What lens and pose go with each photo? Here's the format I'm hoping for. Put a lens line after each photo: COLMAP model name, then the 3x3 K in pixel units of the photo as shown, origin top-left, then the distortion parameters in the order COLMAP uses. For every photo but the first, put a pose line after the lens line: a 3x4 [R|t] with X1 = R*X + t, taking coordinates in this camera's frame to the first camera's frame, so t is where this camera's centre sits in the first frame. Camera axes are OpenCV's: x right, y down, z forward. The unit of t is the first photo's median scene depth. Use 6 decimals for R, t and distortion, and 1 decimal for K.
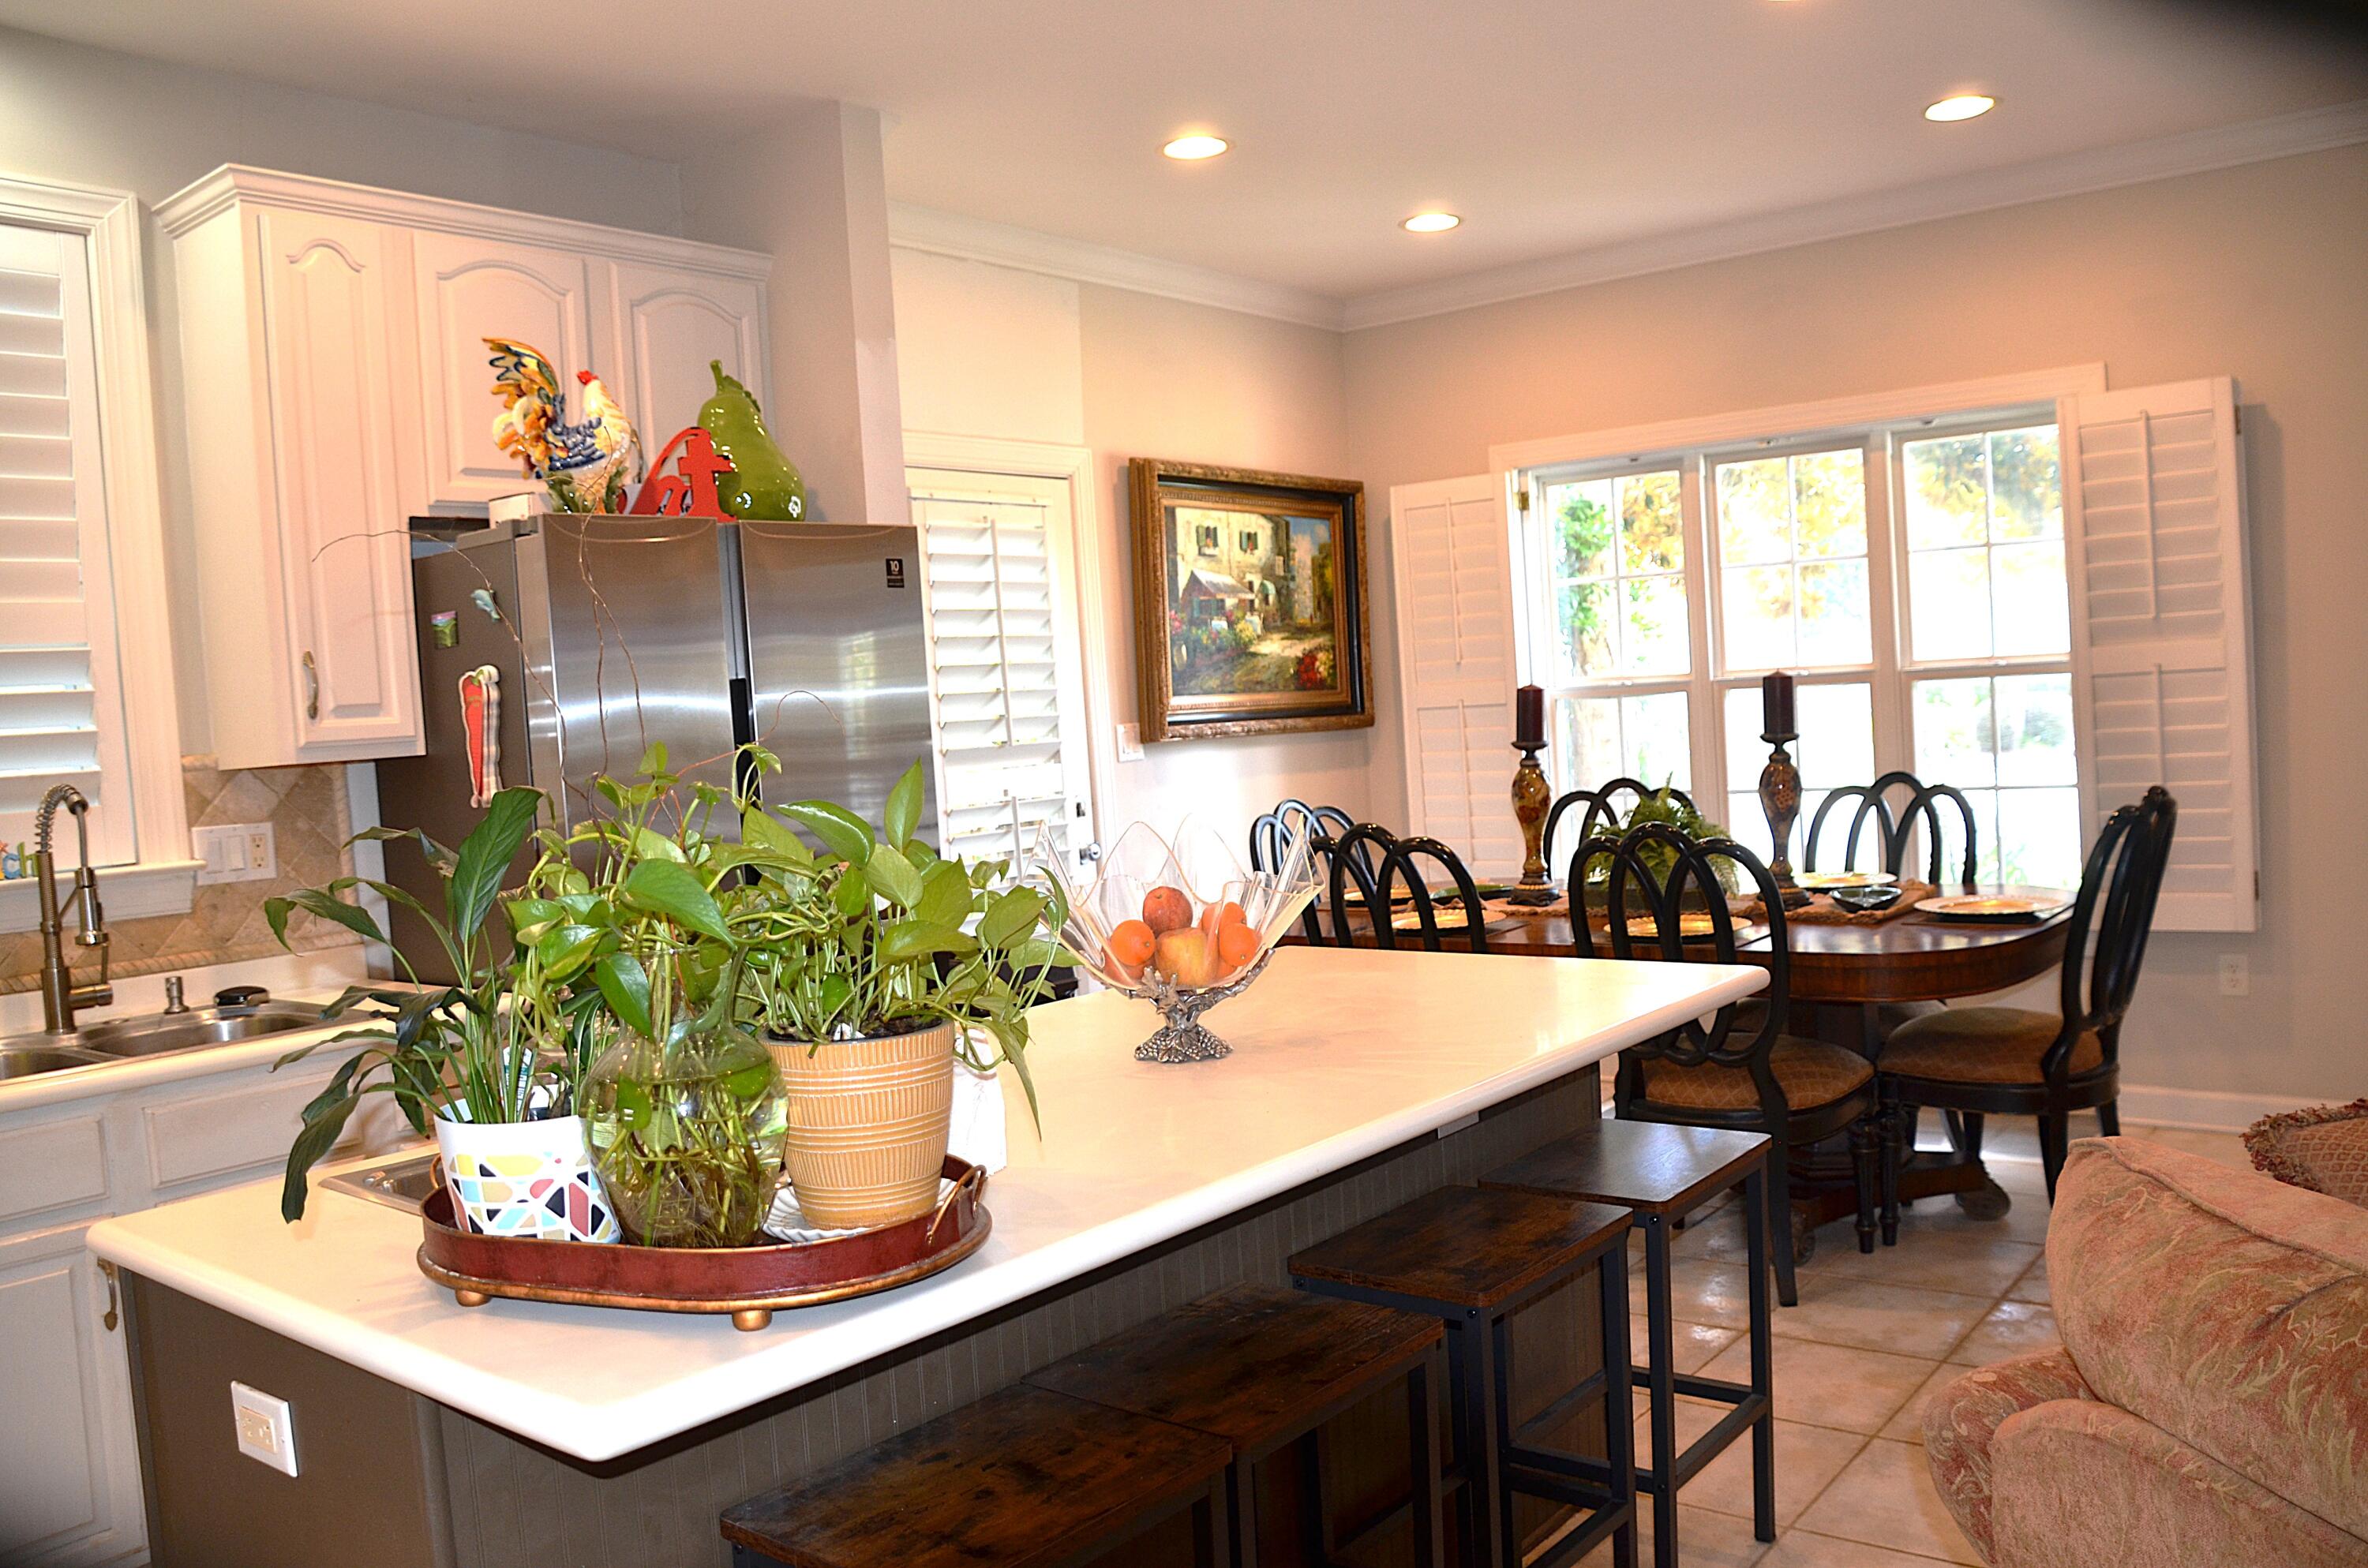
lens RADIAL K [[1847.8, 0, 1191.0], [0, 1847.8, 787.4], [0, 0, 1]] dist [-0.139358, 0.095692]
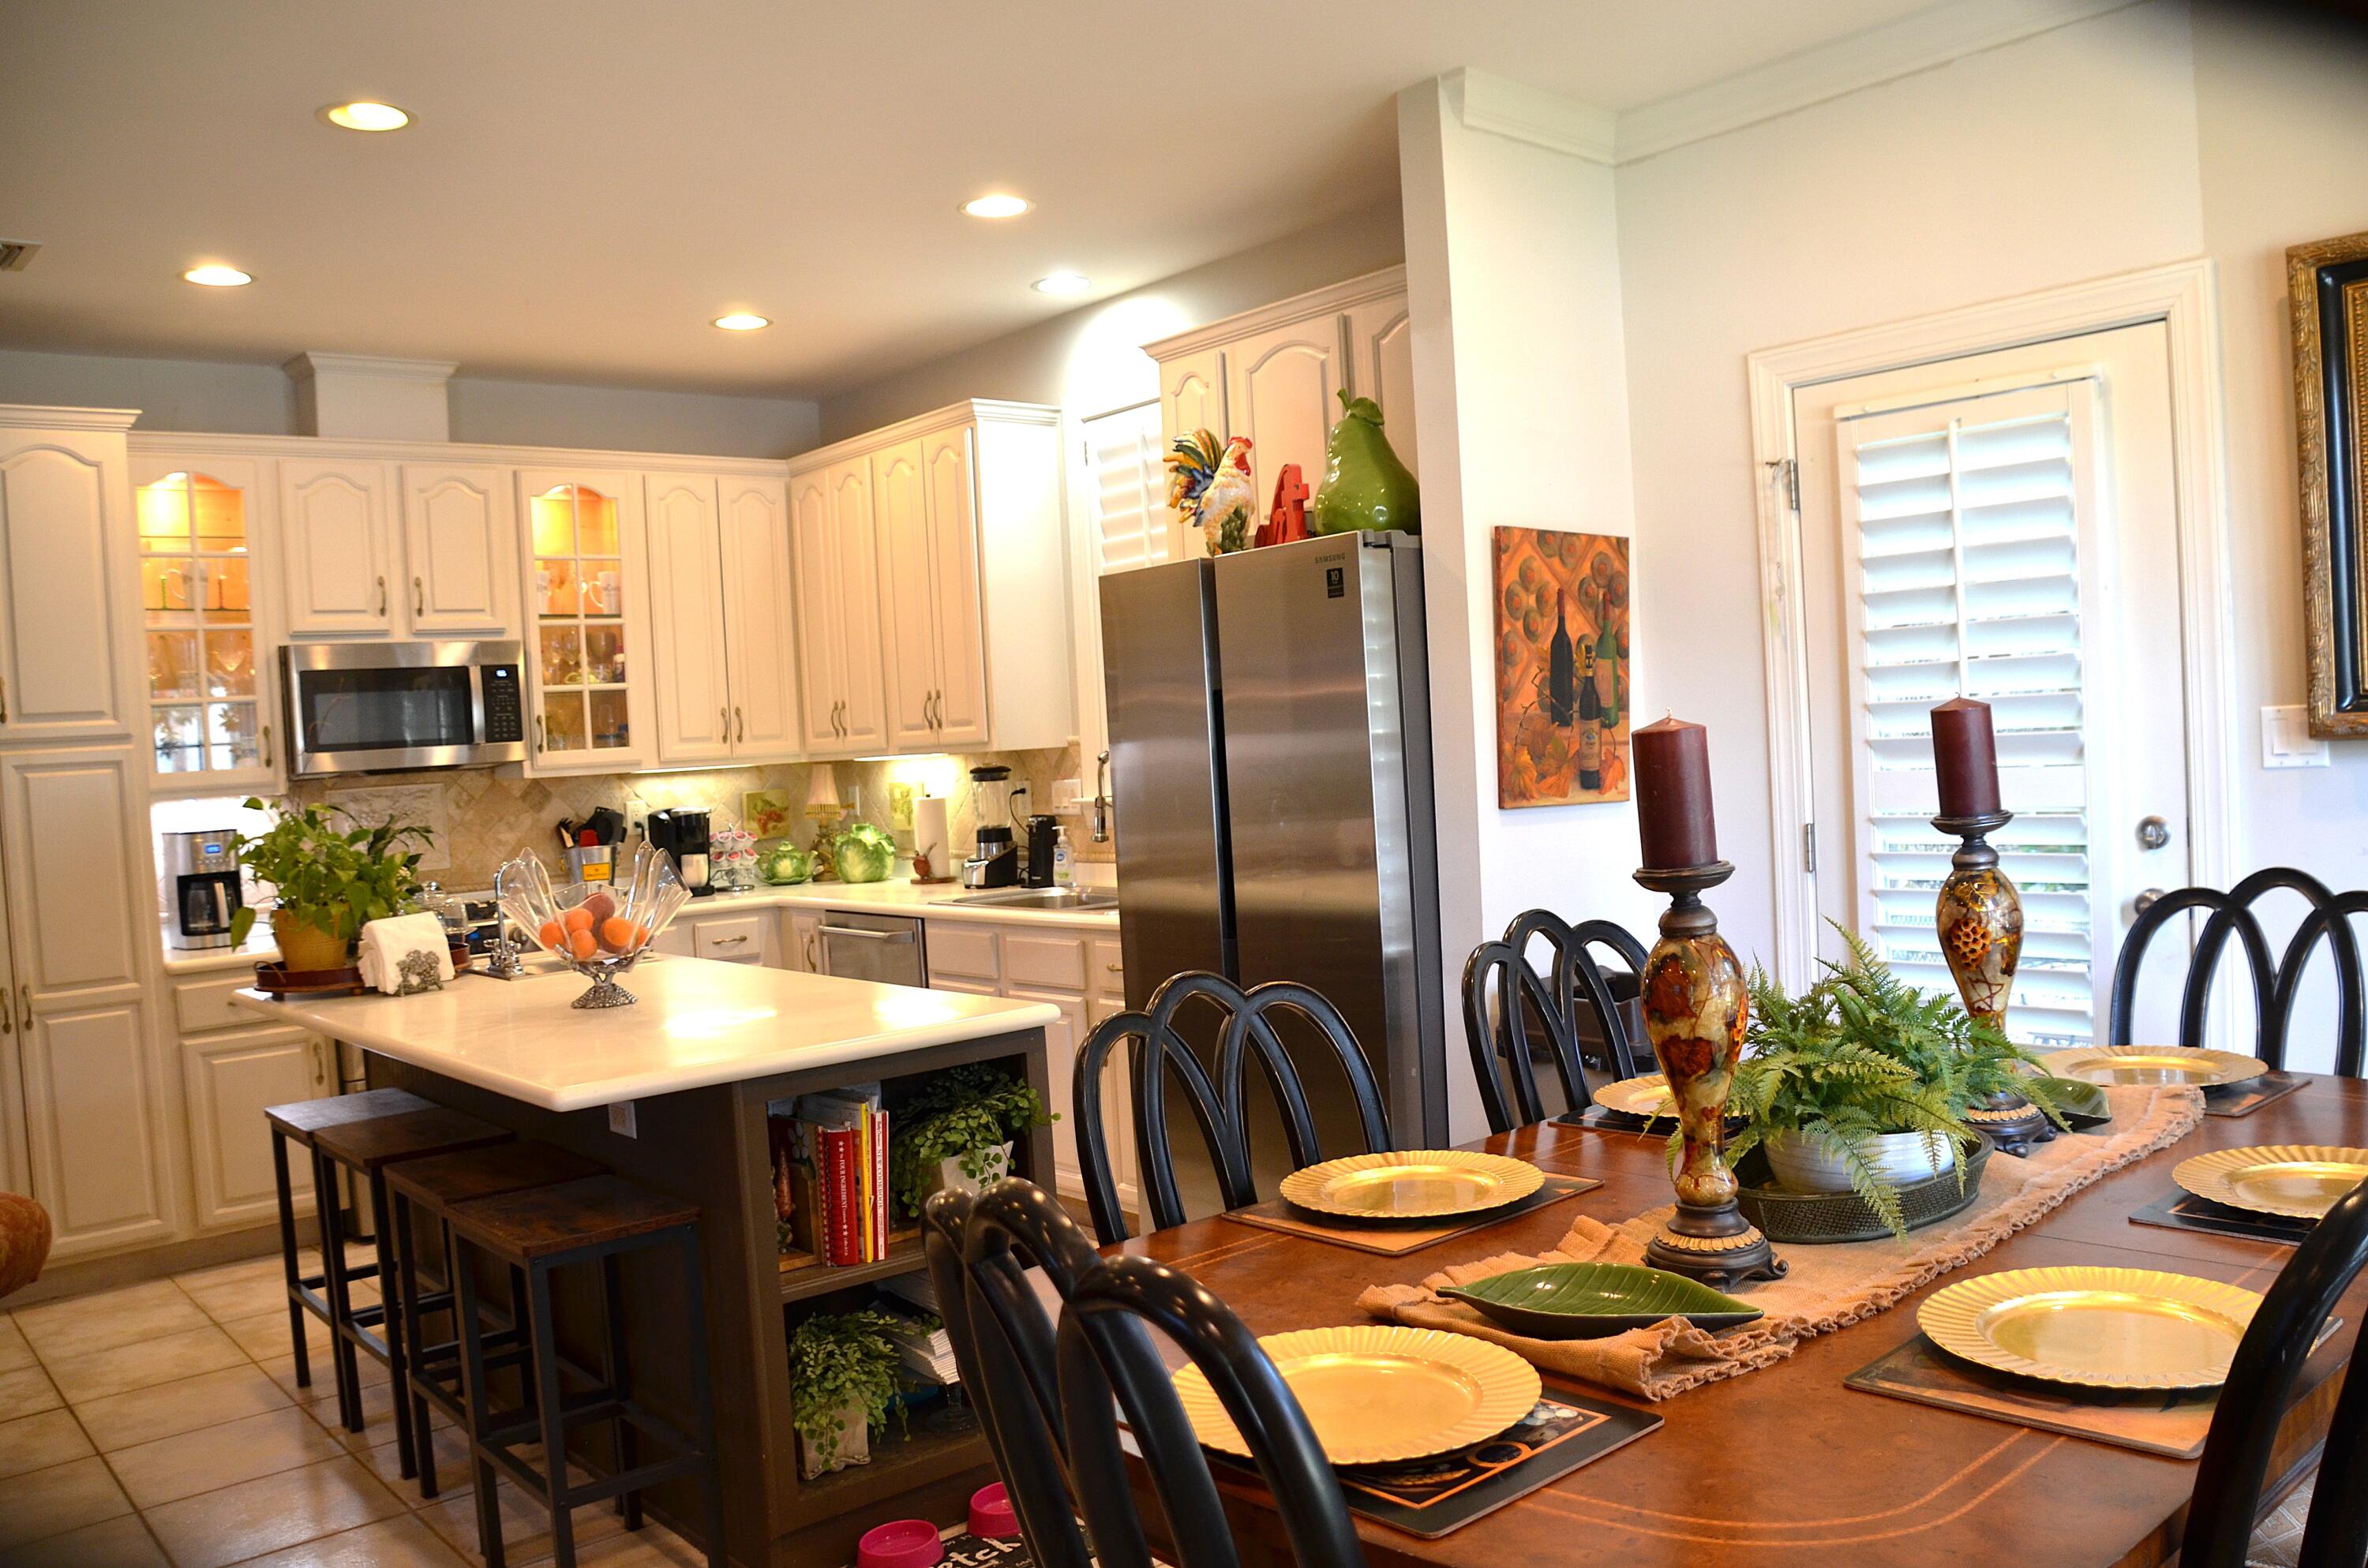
lens RADIAL K [[1847.8, 0, 1193.1], [0, 1847.8, 793.5], [0, 0, 1]] dist [-0.139358, 0.095692]
pose [[-0.170866, 0.102565, -0.979942, 0.892236], [0.022310, 0.994715, 0.100221, -0.107864], [0.985042, -0.004738, -0.172251, 1.135393]]
